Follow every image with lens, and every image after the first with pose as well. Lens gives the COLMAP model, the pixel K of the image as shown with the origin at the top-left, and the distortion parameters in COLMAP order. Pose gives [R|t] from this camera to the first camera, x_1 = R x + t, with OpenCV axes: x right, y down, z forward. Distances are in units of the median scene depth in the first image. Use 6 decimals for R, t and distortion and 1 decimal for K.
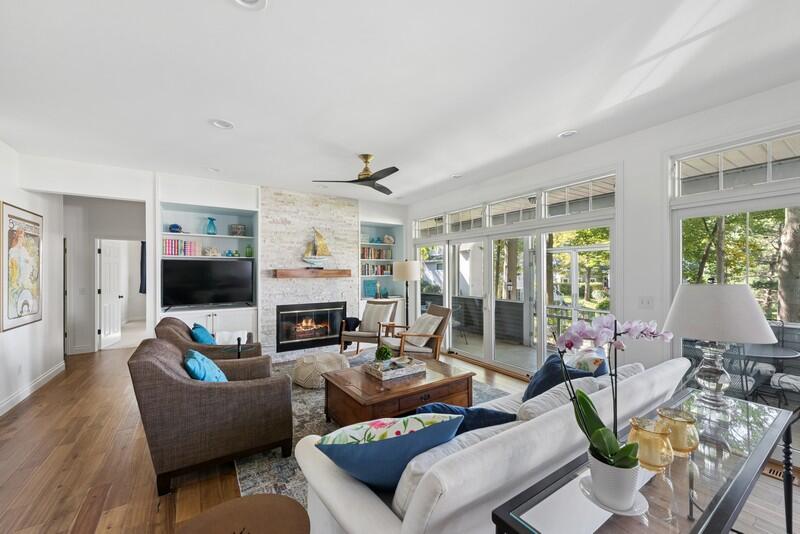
lens RADIAL K [[311.7, 0, 403.2], [0, 311.7, 269.5], [0, 0, 1]] dist [0.002994, -0.000189]
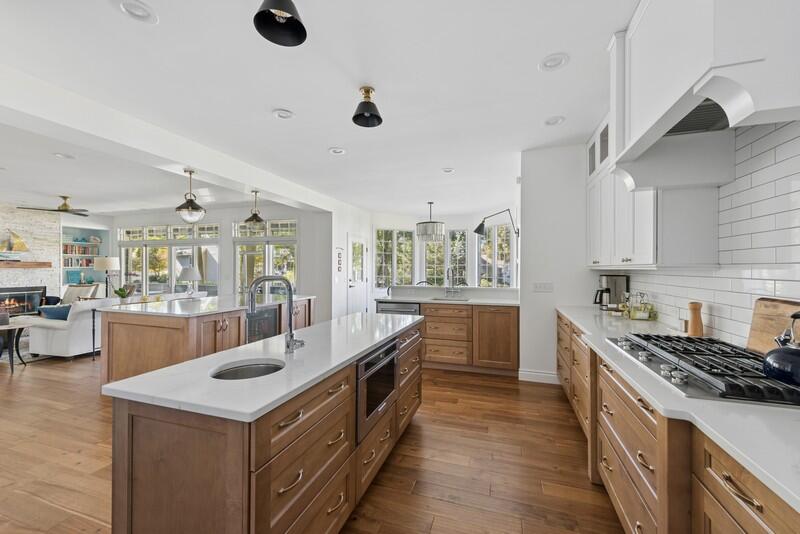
lens RADIAL K [[311.7, 0, 405.1], [0, 311.7, 268.0], [0, 0, 1]] dist [0.002994, -0.000189]
pose [[0.775939, 0.005521, 0.630784, 0.177803], [-0.010990, 0.999928, 0.004768, 0.002326], [-0.630712, -0.010632, 0.775944, -1.088274]]
